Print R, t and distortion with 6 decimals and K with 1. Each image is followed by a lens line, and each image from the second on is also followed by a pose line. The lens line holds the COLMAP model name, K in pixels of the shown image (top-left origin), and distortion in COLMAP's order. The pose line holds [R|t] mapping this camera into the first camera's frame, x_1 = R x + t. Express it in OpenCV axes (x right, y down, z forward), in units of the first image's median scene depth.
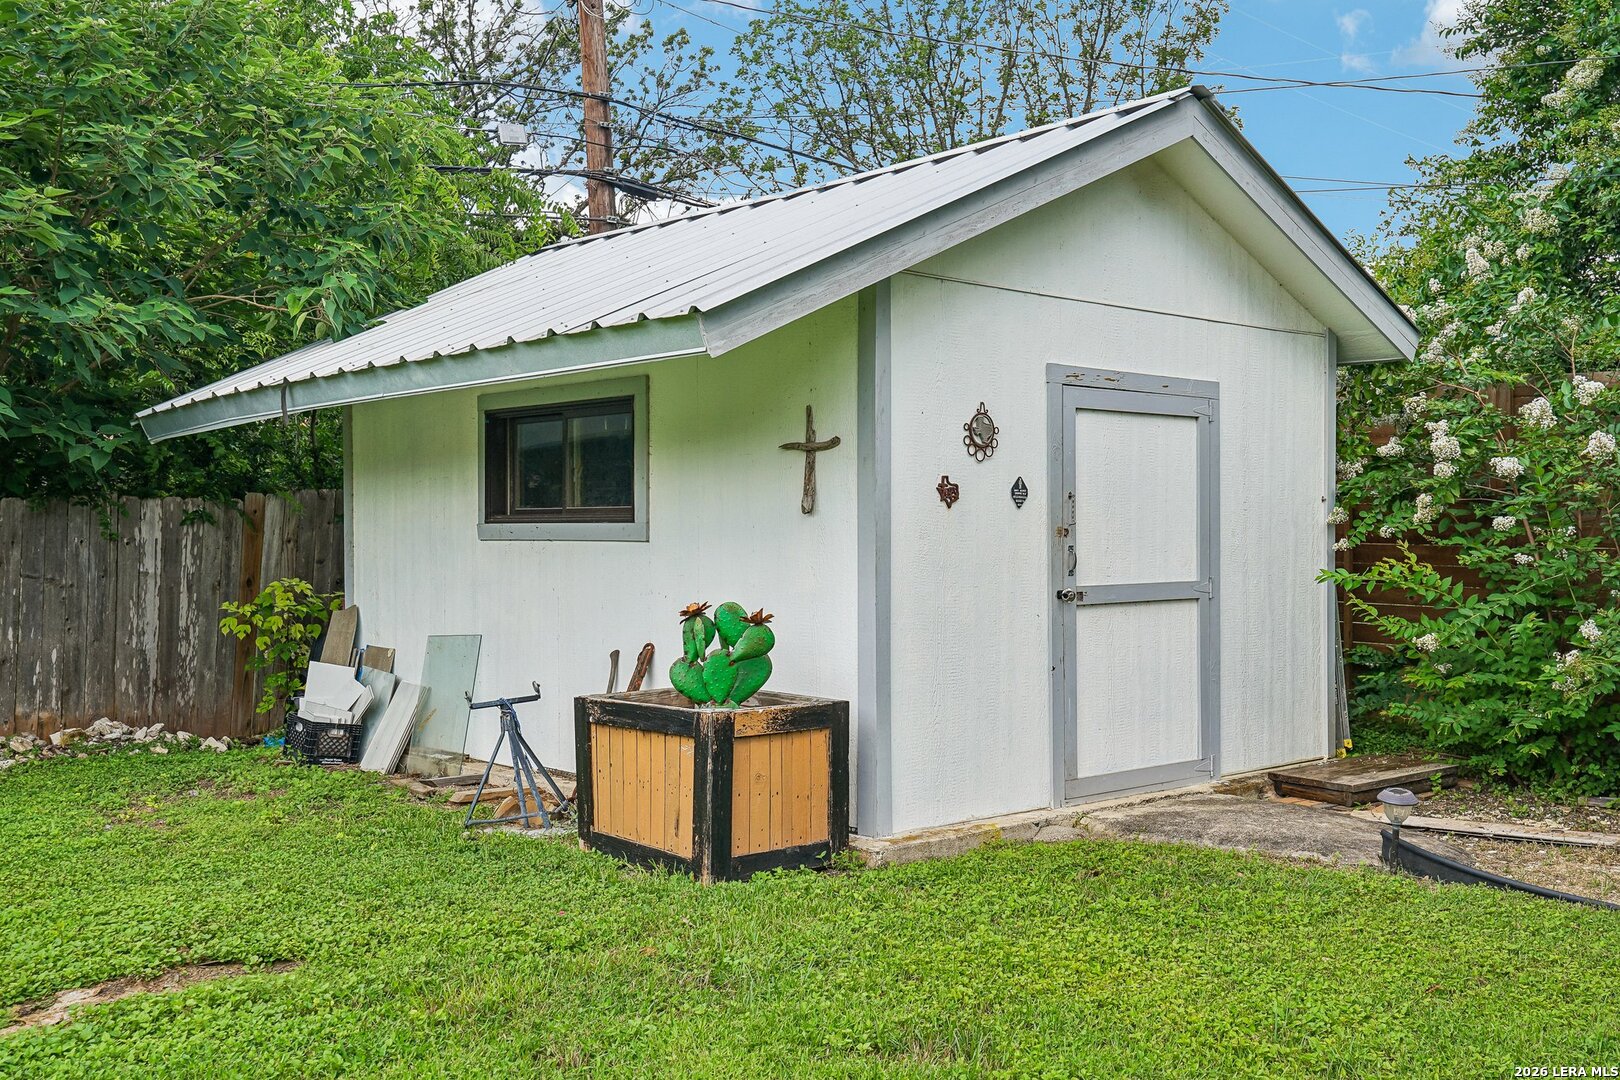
lens RADIAL K [[1621.7, 0, 813.5], [0, 1621.7, 538.0], [0, 0, 1]] dist [0.025757, 0.000000]
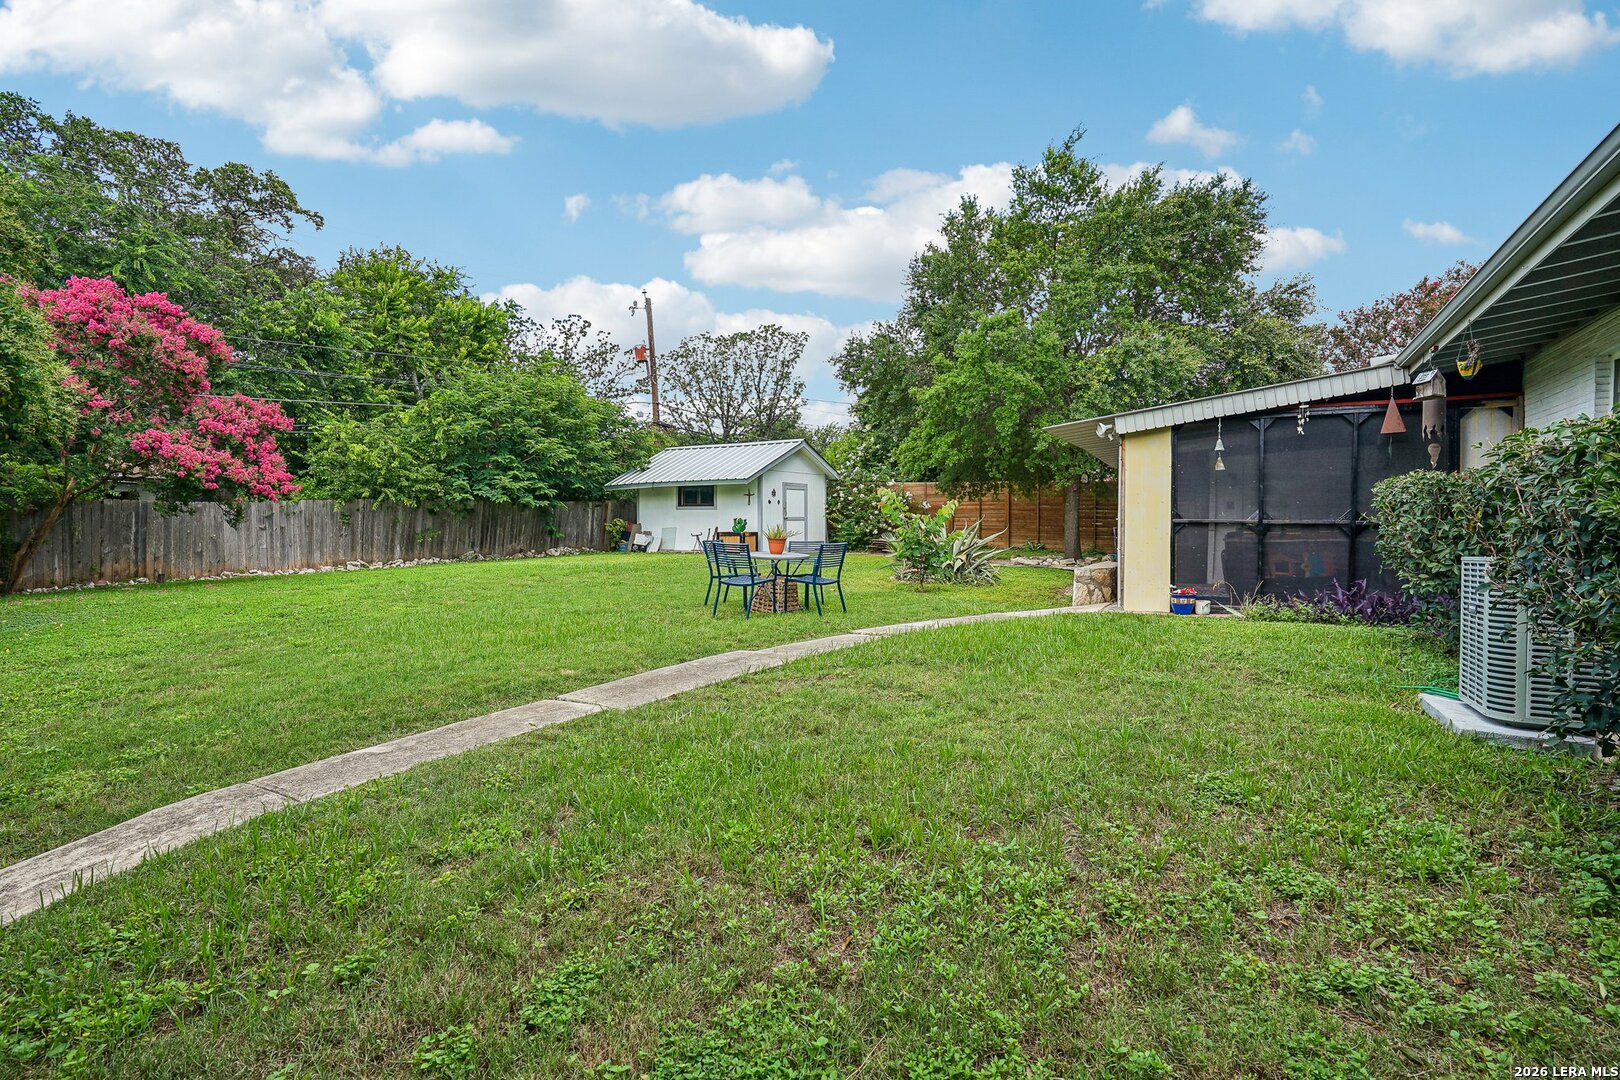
lens RADIAL K [[731.4, 0, 809.1], [0, 731.4, 534.9], [0, 0, 1]] dist [0.000478, 0.000047]
pose [[0.964577, -0.005619, 0.263742, -0.485277], [0.000032, 0.999776, 0.021184, 0.037712], [-0.263802, -0.020426, 0.964361, -1.709376]]
